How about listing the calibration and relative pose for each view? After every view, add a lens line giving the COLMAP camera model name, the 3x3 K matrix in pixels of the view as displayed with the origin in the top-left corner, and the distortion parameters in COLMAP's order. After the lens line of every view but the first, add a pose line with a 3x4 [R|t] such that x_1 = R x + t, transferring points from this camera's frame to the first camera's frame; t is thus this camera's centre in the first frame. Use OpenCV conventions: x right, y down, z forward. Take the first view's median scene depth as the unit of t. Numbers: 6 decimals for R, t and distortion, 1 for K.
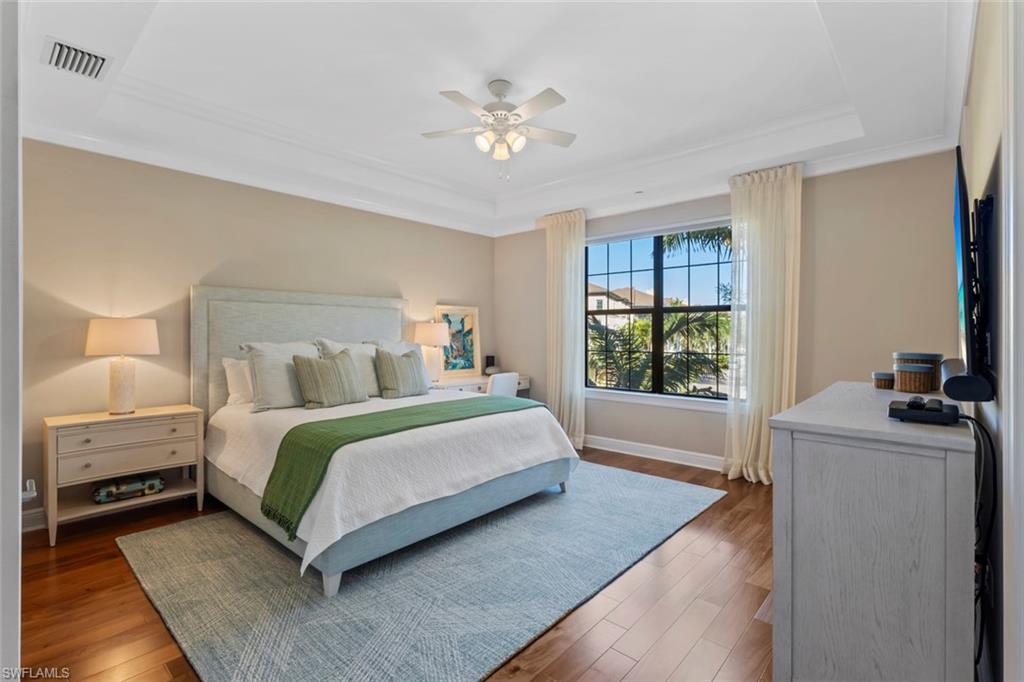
lens RADIAL K [[475.1, 0, 512.8], [0, 475.1, 337.2], [0, 0, 1]] dist [0.002195, 0.000843]
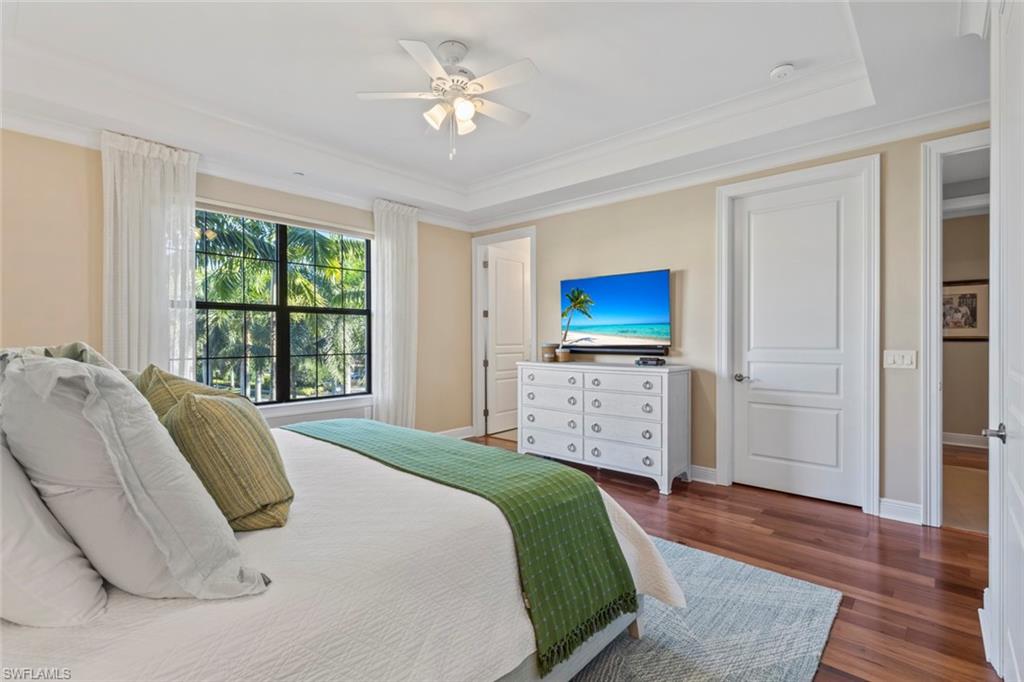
lens RADIAL K [[475.1, 0, 512.8], [0, 475.1, 337.2], [0, 0, 1]] dist [0.002195, 0.000843]
pose [[-0.003065, 0.000199, 0.999995, -0.696753], [0.012584, 0.999921, -0.000161, 0.002909], [-0.999916, 0.012584, -0.003068, 0.688020]]
